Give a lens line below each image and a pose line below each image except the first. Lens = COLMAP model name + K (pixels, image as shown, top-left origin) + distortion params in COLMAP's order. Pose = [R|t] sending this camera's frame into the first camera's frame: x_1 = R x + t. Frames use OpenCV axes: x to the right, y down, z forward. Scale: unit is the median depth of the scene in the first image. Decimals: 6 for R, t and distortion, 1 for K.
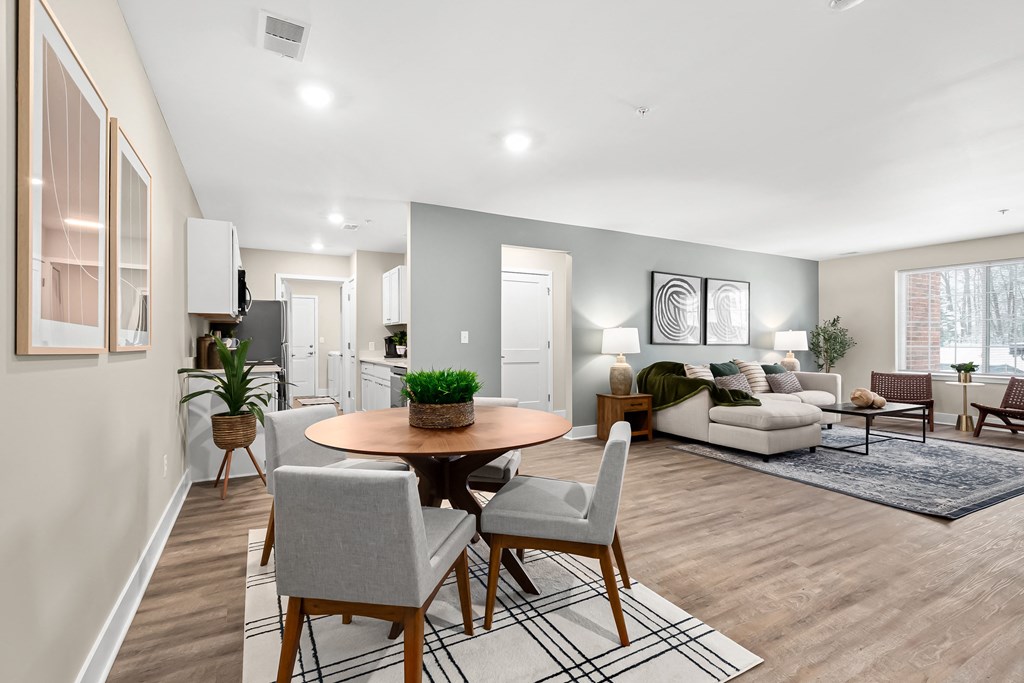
lens RADIAL K [[462.7, 0, 512.5], [0, 462.7, 341.7], [0, 0, 1]] dist [-0.001421, 0.000153]
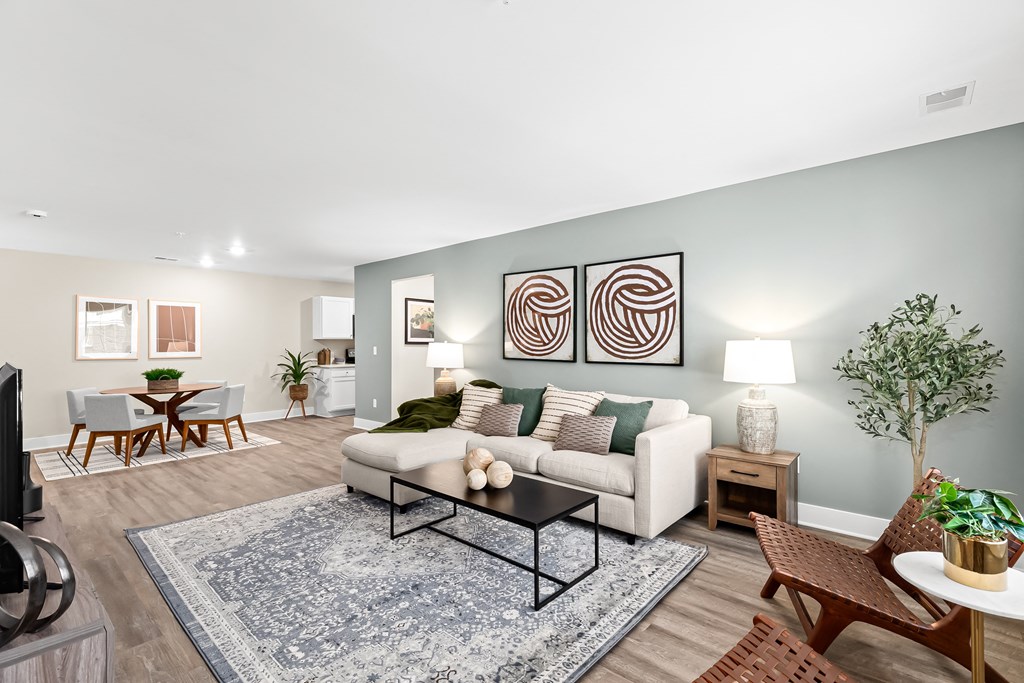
lens RADIAL K [[462.7, 0, 512.1], [0, 462.7, 346.3], [0, 0, 1]] dist [-0.001421, 0.000153]
pose [[0.356652, -0.007620, -0.934206, 1.067202], [-0.018949, 0.999702, -0.015389, -0.007483], [0.934045, 0.023191, 0.356401, 0.698470]]
